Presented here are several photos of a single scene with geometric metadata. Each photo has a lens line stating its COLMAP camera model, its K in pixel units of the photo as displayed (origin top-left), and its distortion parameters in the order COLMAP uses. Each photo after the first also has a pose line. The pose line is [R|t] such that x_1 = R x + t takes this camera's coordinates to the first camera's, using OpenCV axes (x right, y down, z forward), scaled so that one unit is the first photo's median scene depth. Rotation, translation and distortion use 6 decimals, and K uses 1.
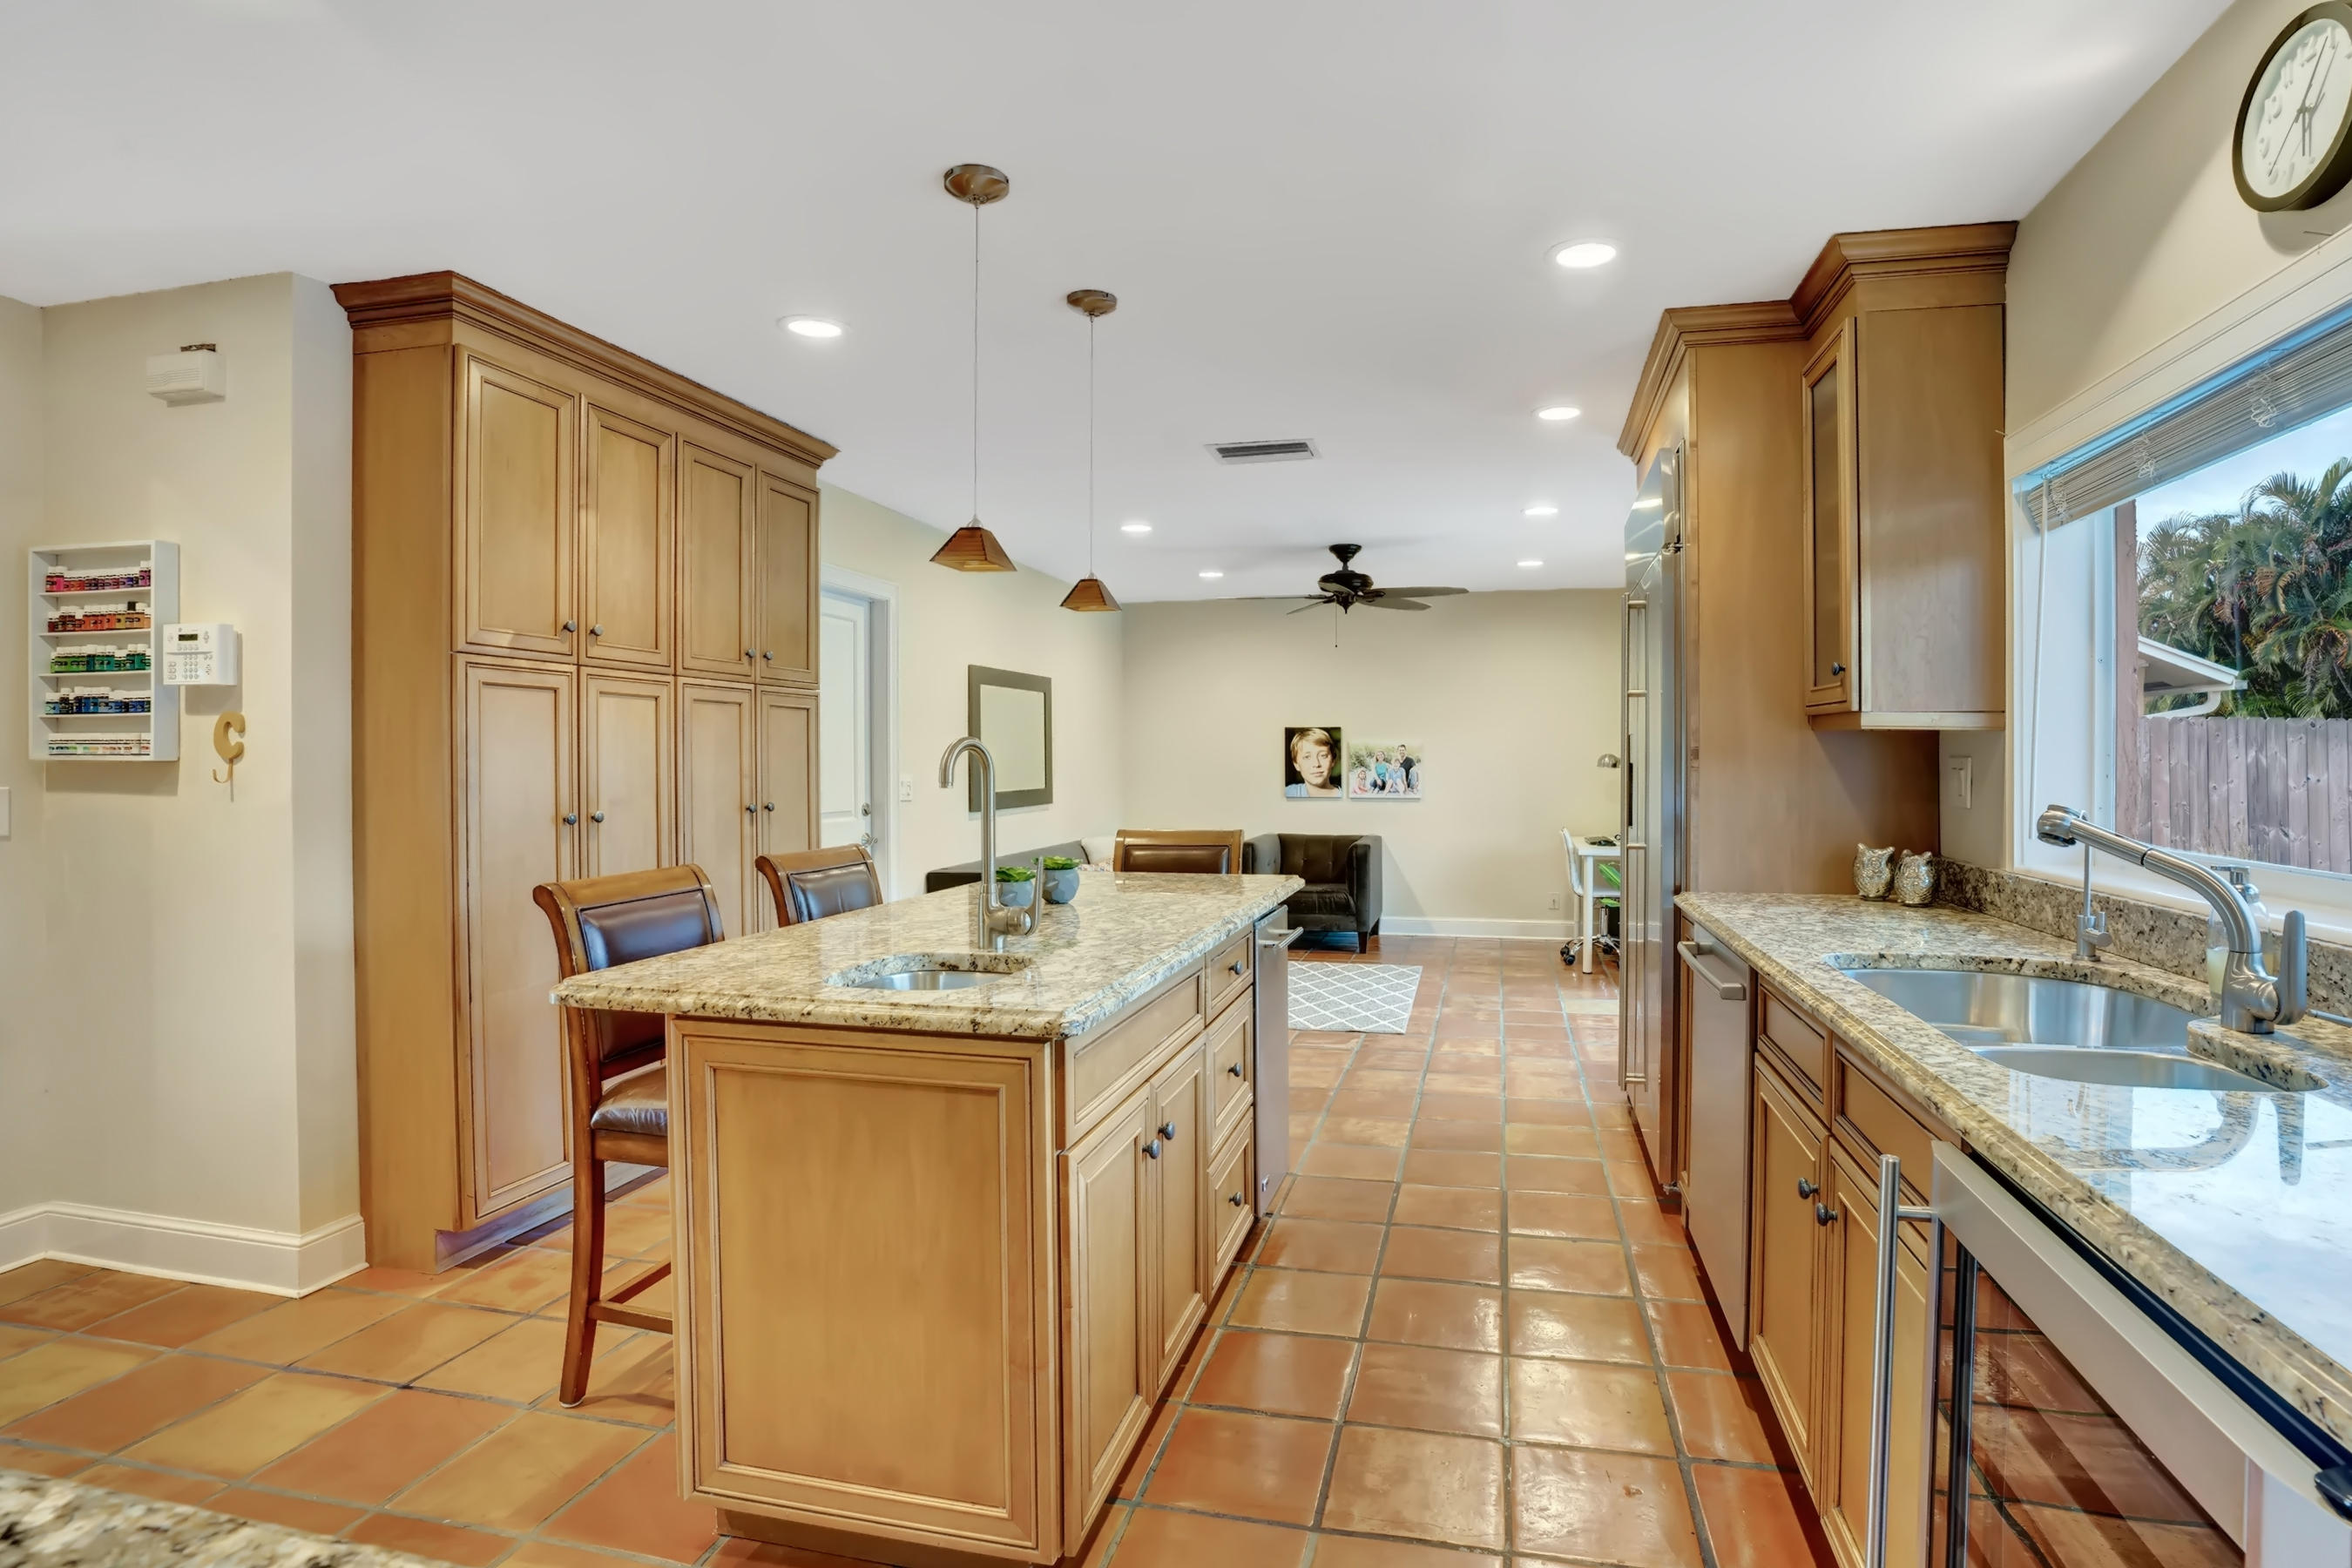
lens RADIAL K [[1109.3, 0, 1172.1], [0, 1109.3, 758.8], [0, 0, 1]] dist [-0.067638, 0.030233]
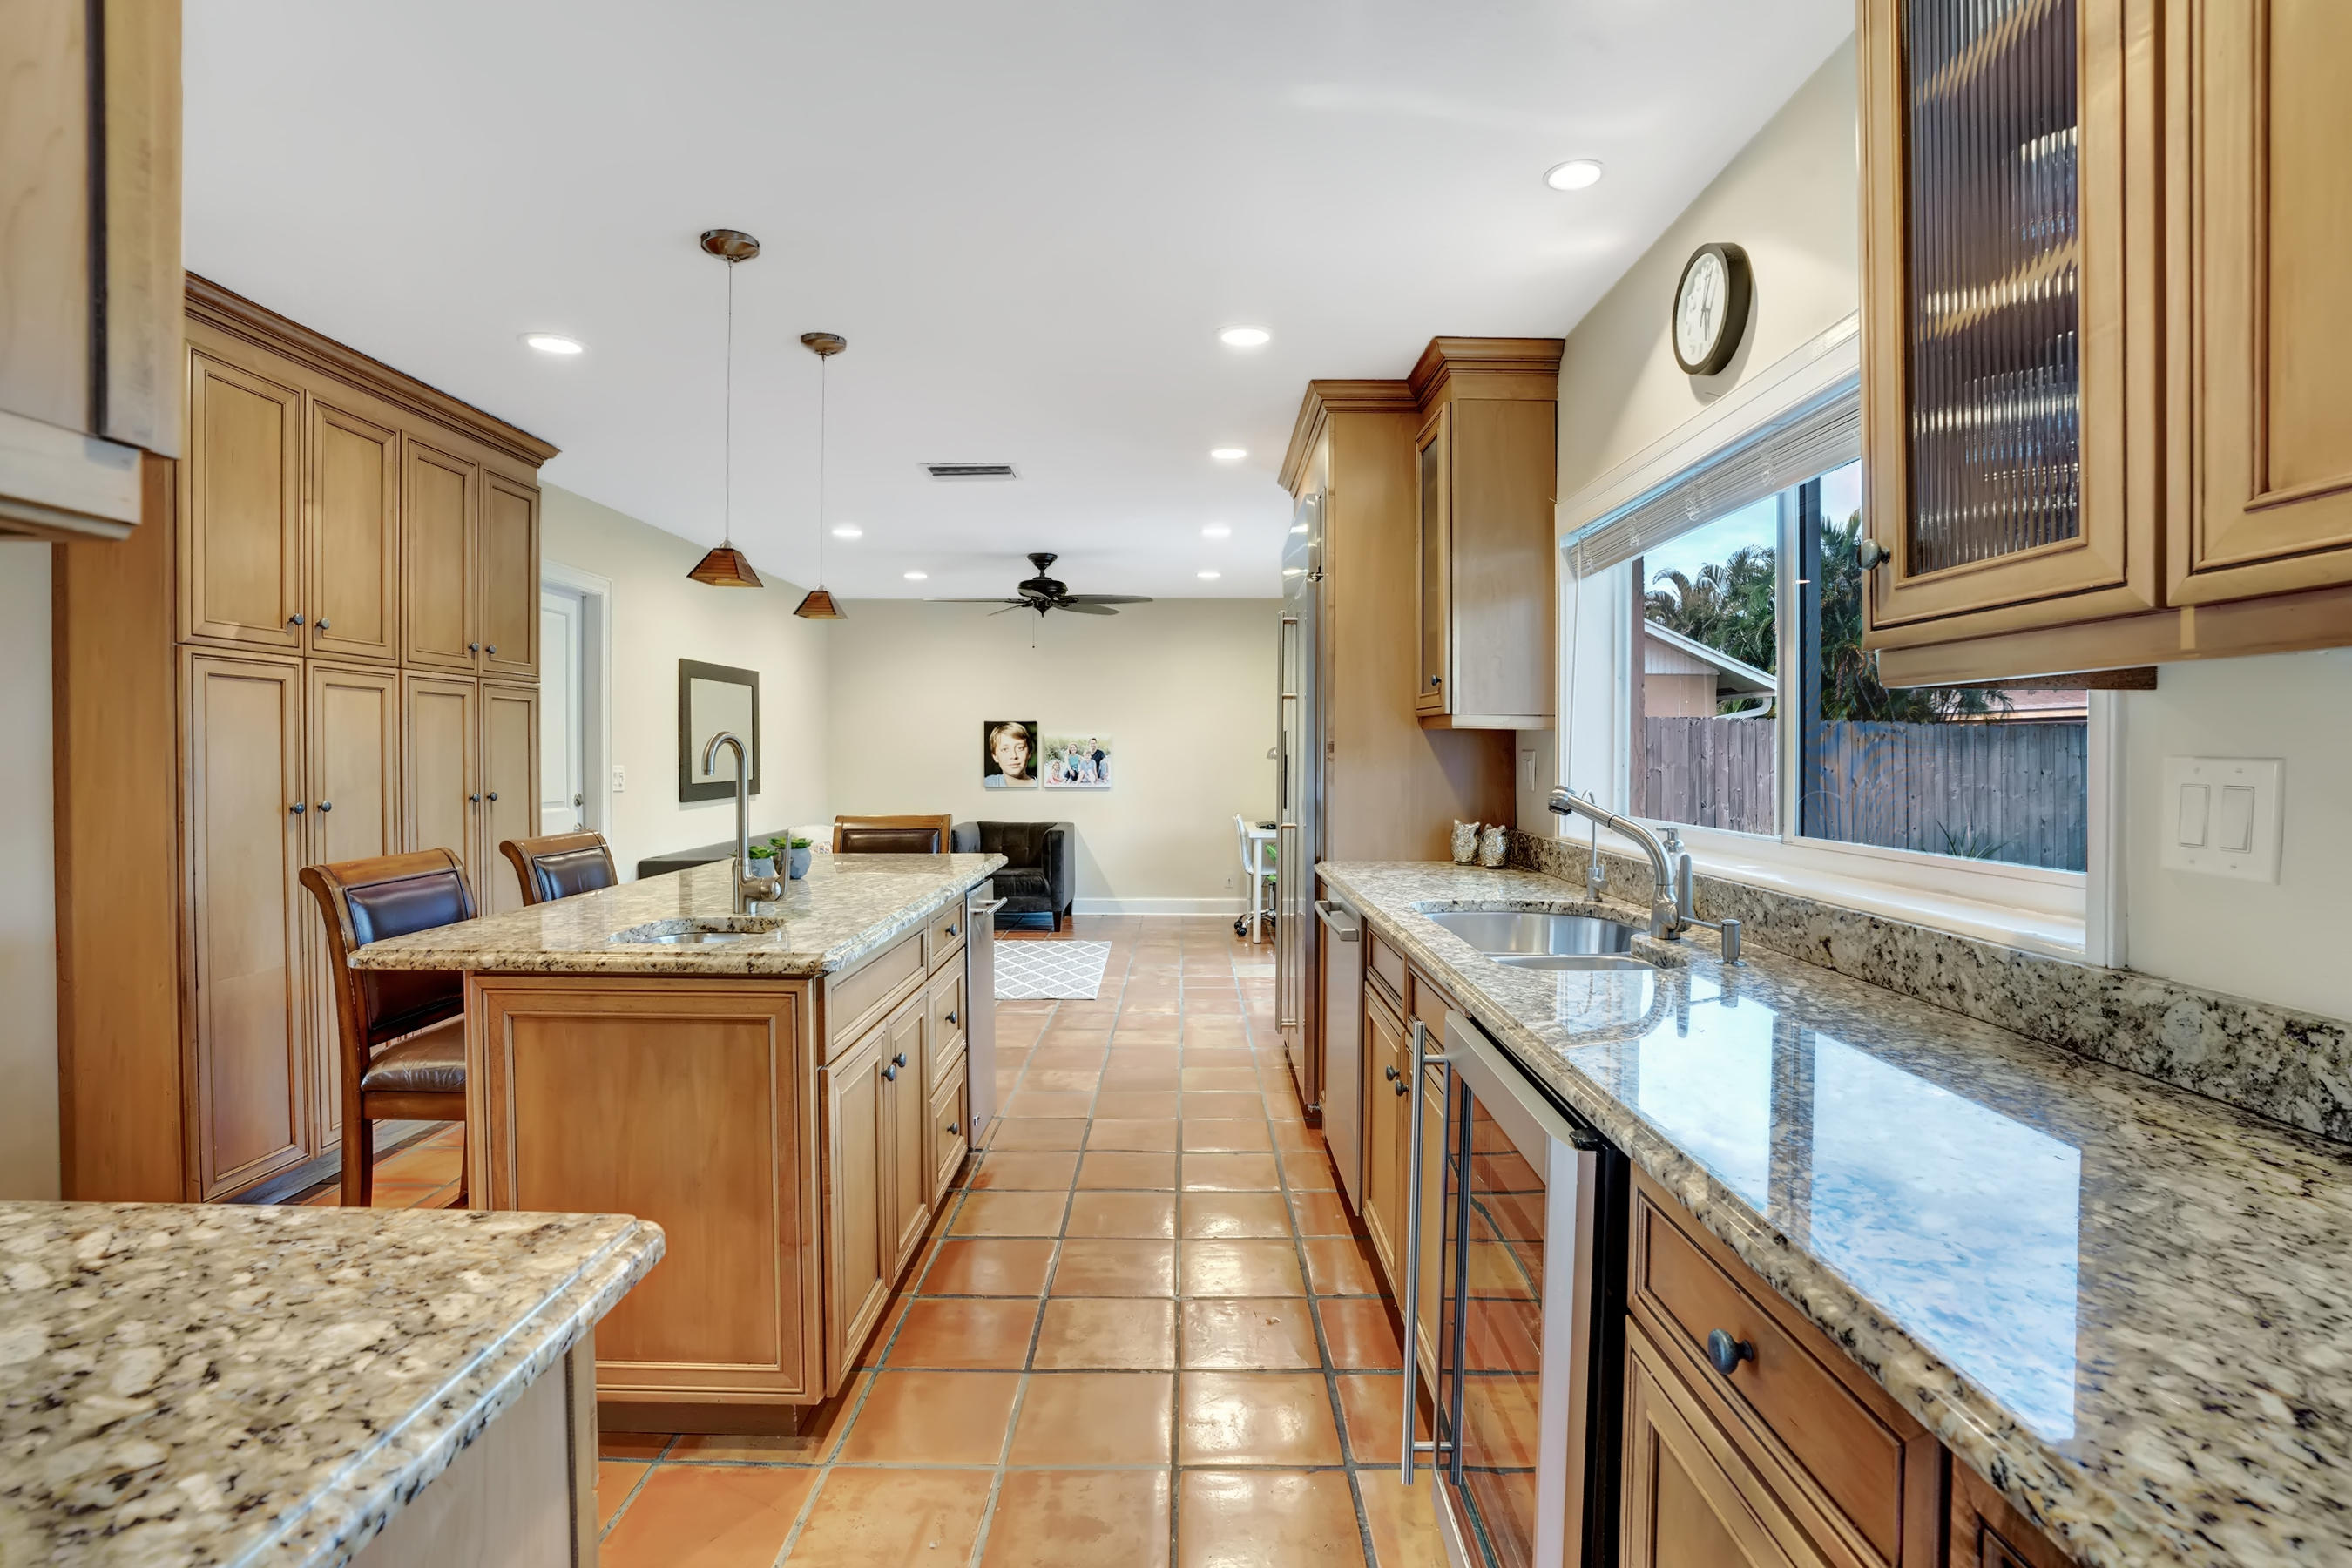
lens RADIAL K [[1109.3, 0, 1172.1], [0, 1109.3, 758.8], [0, 0, 1]] dist [-0.067638, 0.030233]
pose [[0.962327, 0.000577, 0.271893, -0.032643], [-0.002462, 0.999975, 0.006592, 0.000237], [-0.271882, -0.007013, 0.962305, -0.167891]]
